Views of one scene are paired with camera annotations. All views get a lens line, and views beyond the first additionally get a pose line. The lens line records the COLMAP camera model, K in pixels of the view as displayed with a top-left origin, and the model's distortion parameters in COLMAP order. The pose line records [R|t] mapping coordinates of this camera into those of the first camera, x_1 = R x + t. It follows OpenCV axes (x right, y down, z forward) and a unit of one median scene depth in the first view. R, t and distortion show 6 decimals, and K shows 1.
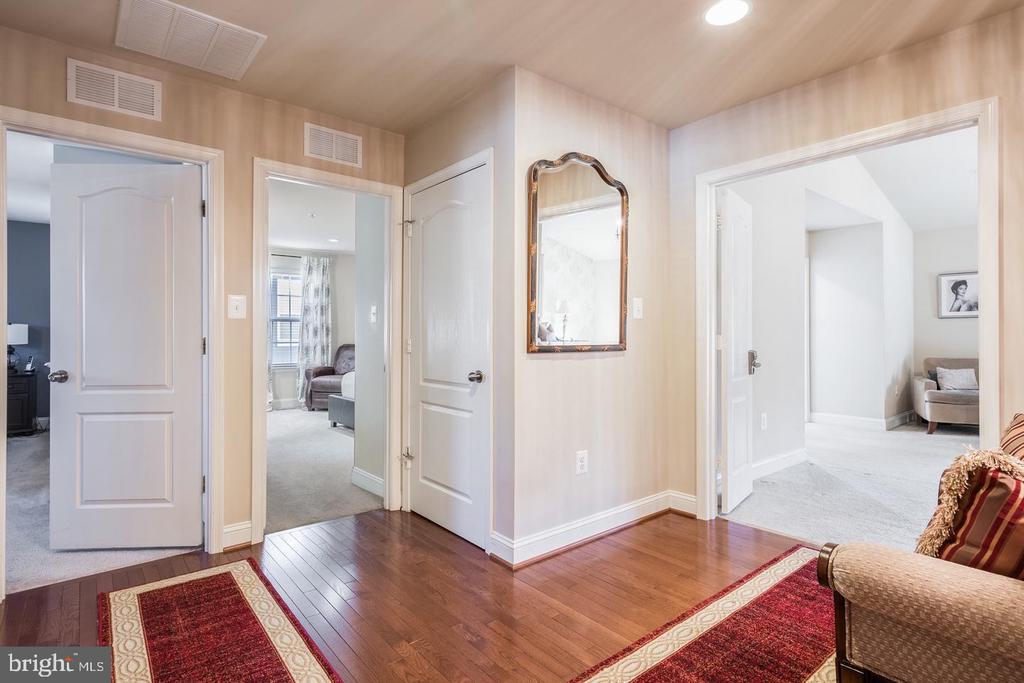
lens RADIAL K [[511.2, 0, 507.8], [0, 511.2, 339.3], [0, 0, 1]] dist [0.004065, 0.000041]
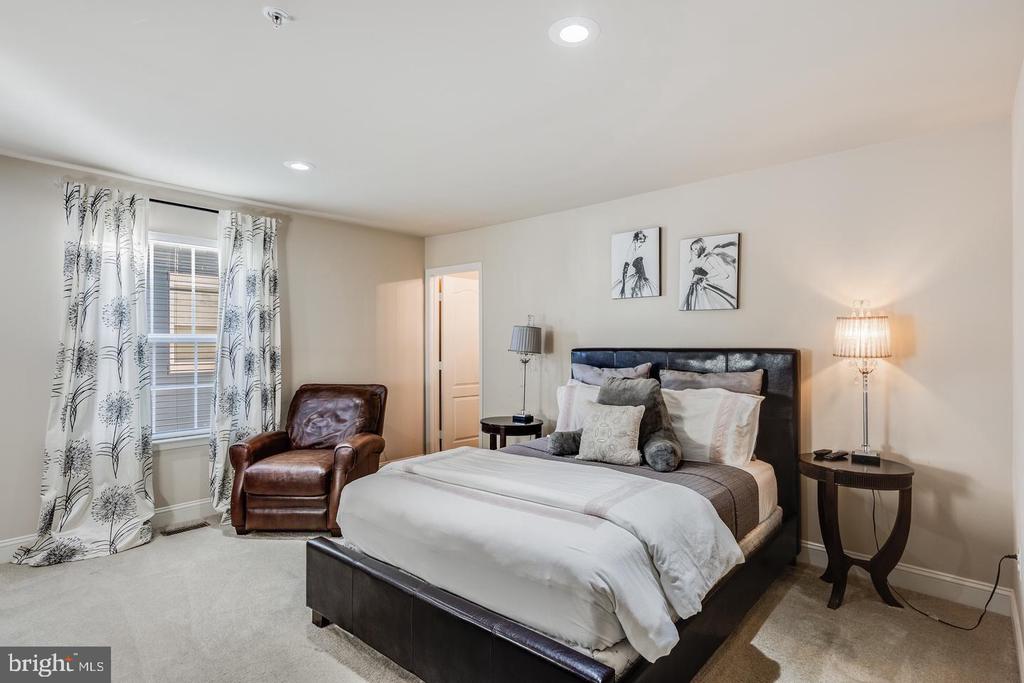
lens RADIAL K [[511.2, 0, 517.3], [0, 511.2, 346.1], [0, 0, 1]] dist [0.004065, 0.000041]
pose [[0.986087, -0.000879, 0.166228, -0.200970], [0.000096, 0.999989, 0.004723, -0.034011], [-0.166230, -0.004641, 0.986076, 0.463262]]
